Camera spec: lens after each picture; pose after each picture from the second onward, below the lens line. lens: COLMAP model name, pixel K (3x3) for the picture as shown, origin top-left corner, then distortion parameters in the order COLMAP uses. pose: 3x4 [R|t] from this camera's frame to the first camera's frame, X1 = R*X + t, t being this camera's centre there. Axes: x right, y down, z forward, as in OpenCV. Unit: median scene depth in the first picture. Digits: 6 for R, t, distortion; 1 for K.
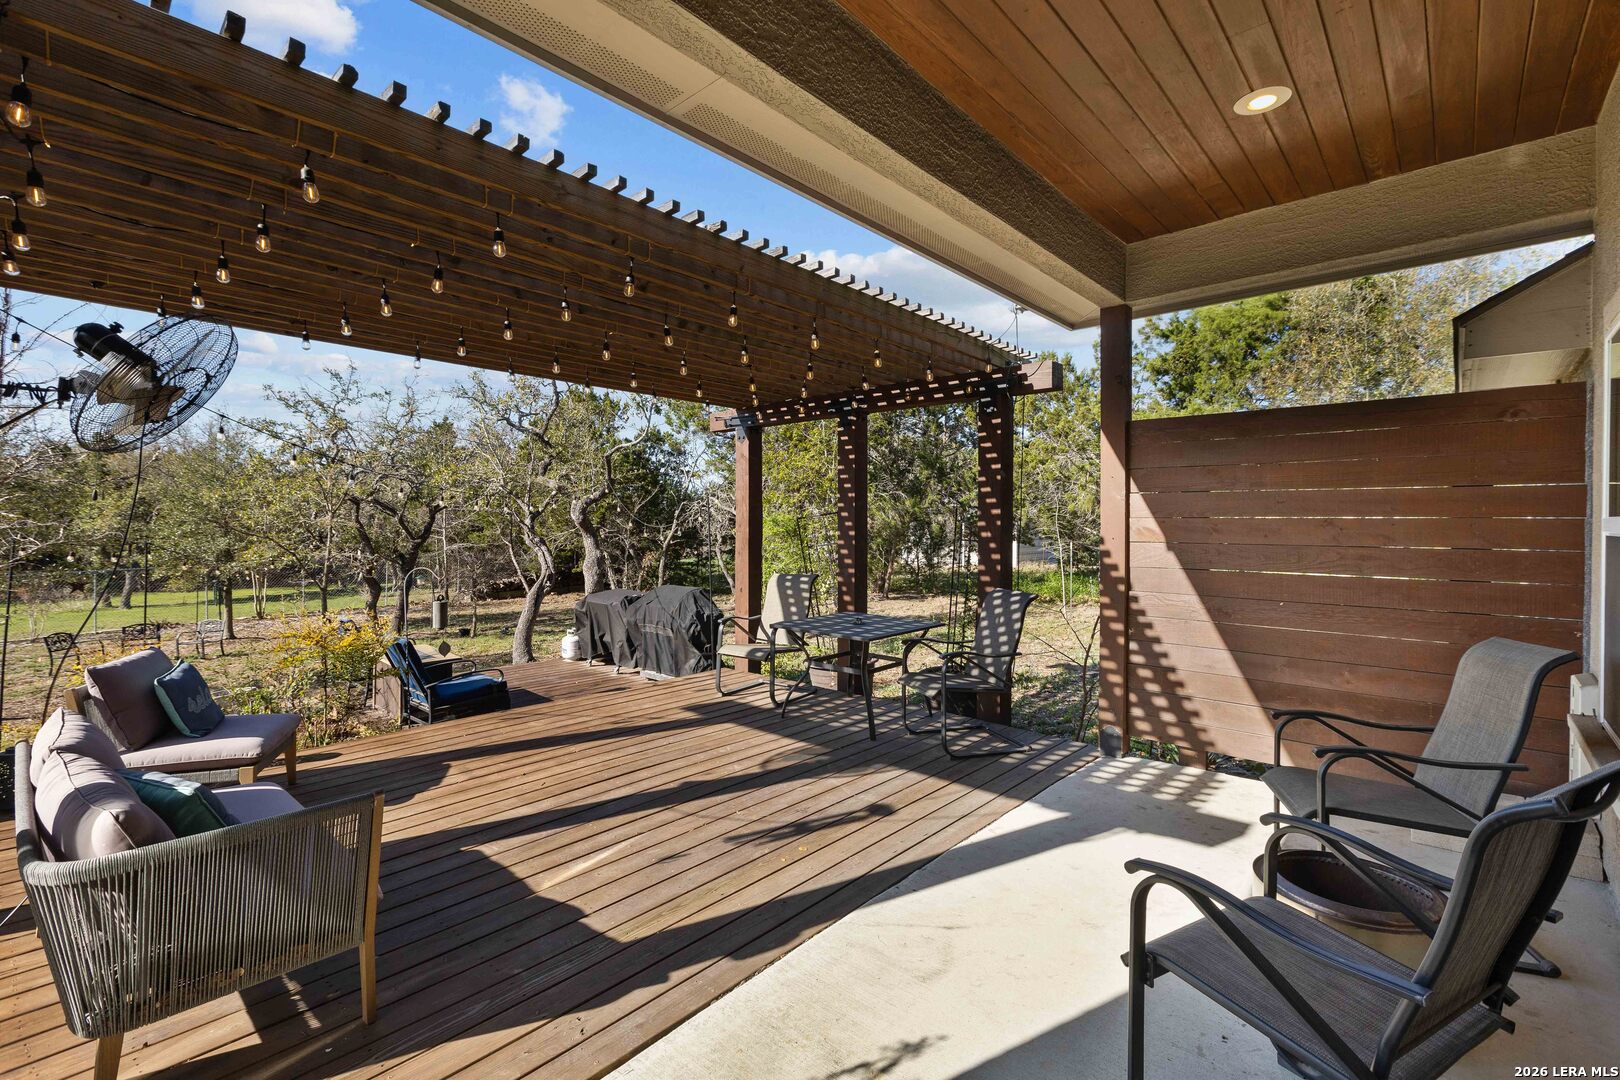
lens RADIAL K [[722.6, 0, 798.4], [0, 722.6, 524.3], [0, 0, 1]] dist [0.001077, -0.000829]
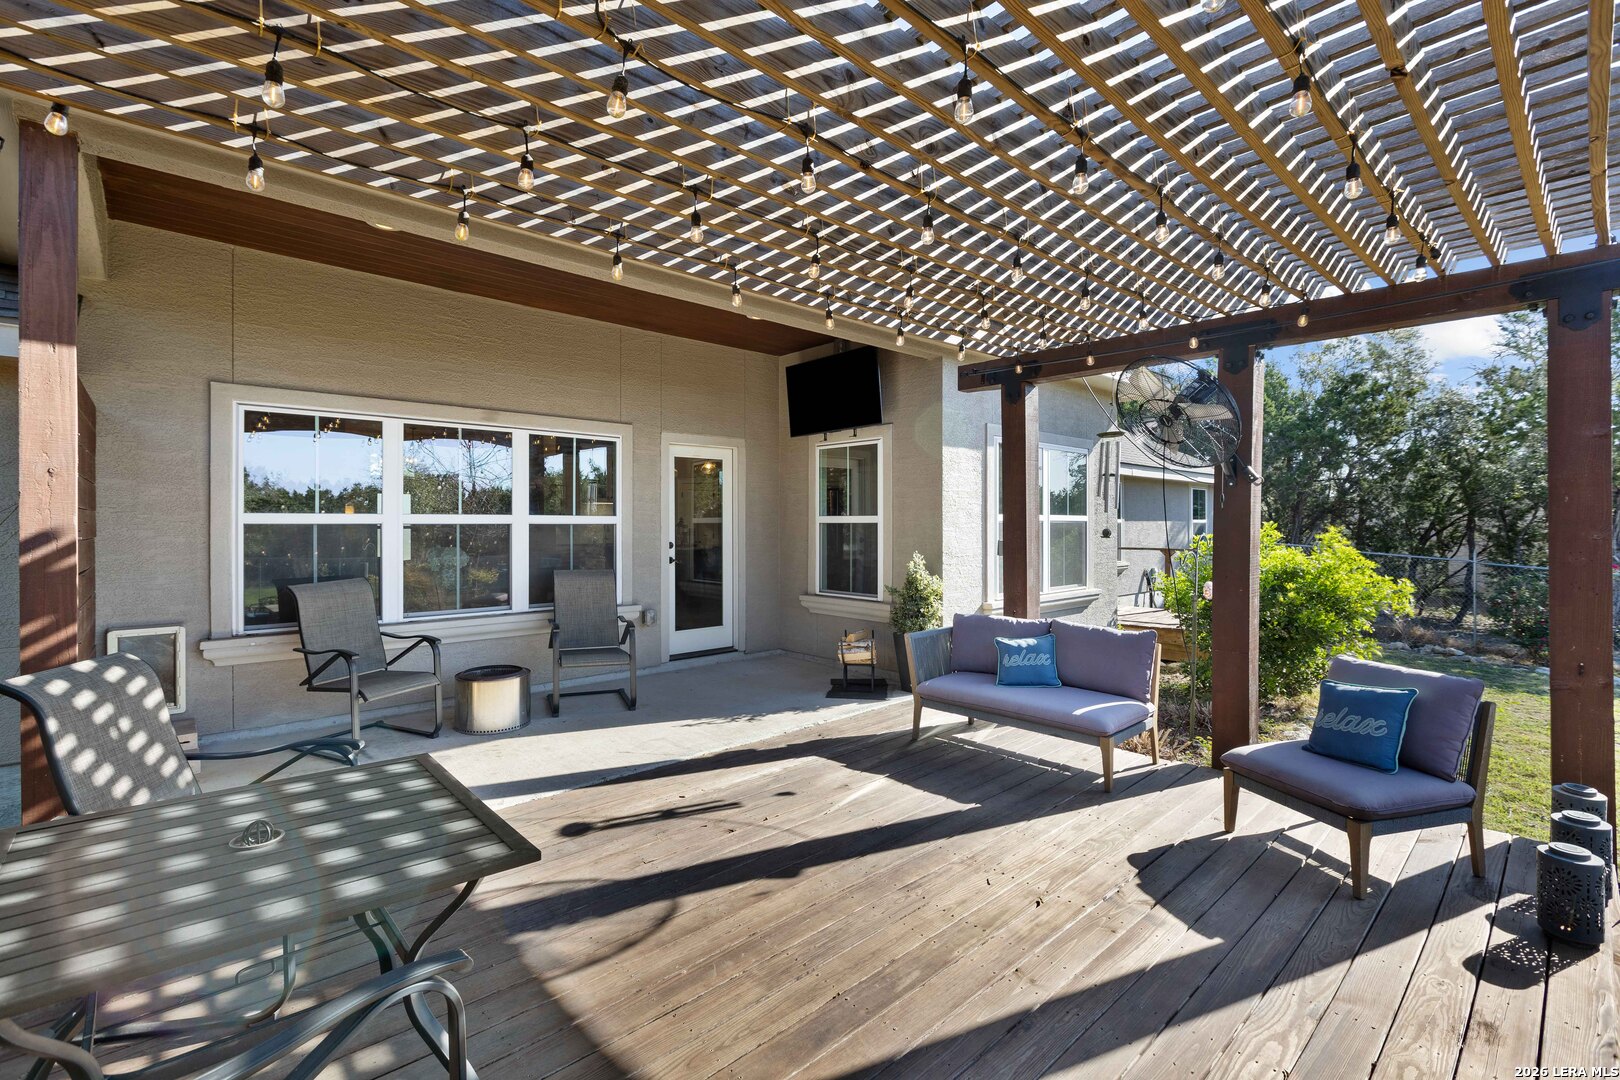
lens RADIAL K [[722.6, 0, 798.4], [0, 722.6, 524.3], [0, 0, 1]] dist [0.001077, -0.000829]
pose [[-0.995175, -0.002331, 0.098092, -0.261810], [-0.001112, 0.999922, 0.012476, -0.002828], [-0.098113, 0.012307, -0.995099, 1.921099]]
